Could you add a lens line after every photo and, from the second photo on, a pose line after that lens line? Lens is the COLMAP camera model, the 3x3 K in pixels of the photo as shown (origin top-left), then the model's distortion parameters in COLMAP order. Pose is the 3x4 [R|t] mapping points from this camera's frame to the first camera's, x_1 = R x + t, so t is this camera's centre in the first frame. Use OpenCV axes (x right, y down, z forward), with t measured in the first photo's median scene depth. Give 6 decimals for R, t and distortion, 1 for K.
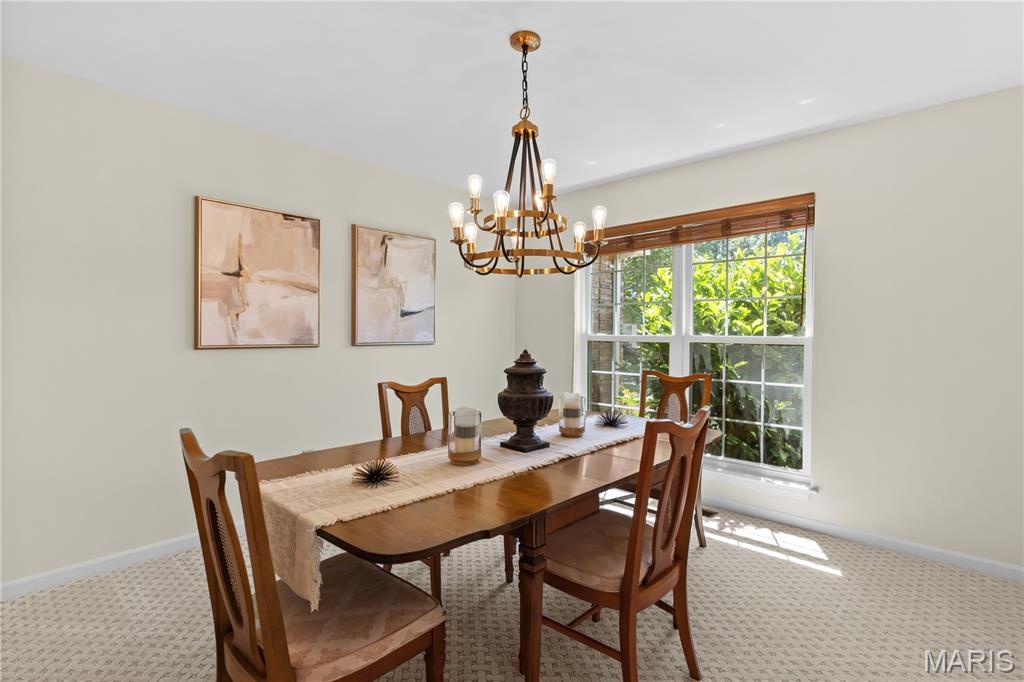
lens RADIAL K [[485.2, 0, 519.5], [0, 485.2, 345.0], [0, 0, 1]] dist [-0.004339, -0.000632]
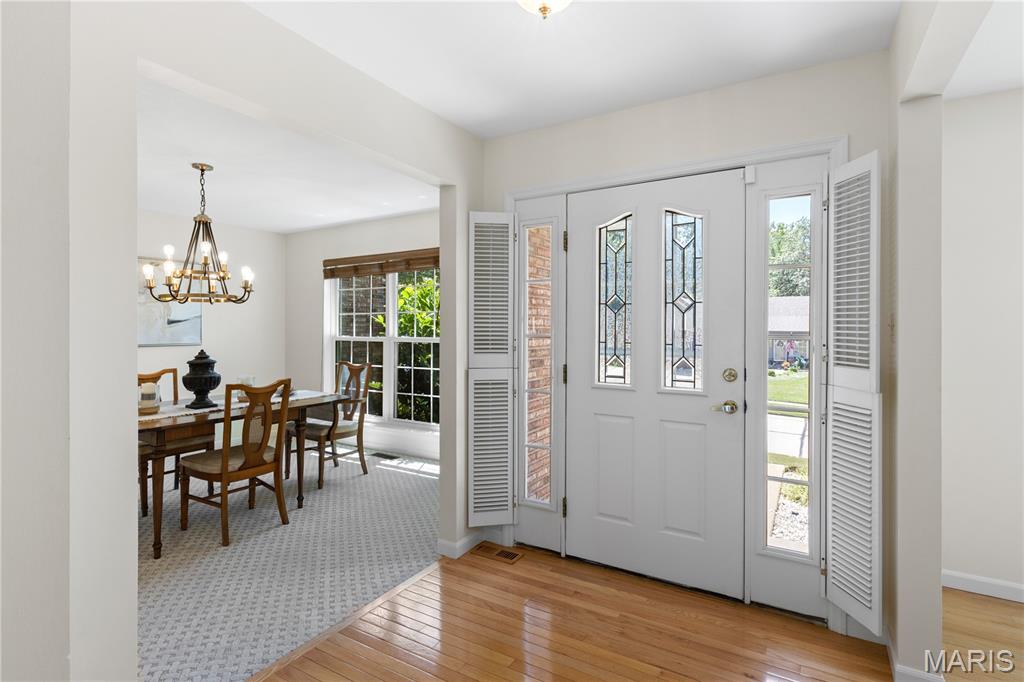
lens RADIAL K [[485.2, 0, 511.0], [0, 485.2, 336.3], [0, 0, 1]] dist [-0.004339, -0.000632]
pose [[0.975932, -0.007478, 0.217948, 0.534252], [0.009417, 0.999925, -0.007861, -0.010258], [-0.217873, 0.009725, 0.975929, -0.678313]]
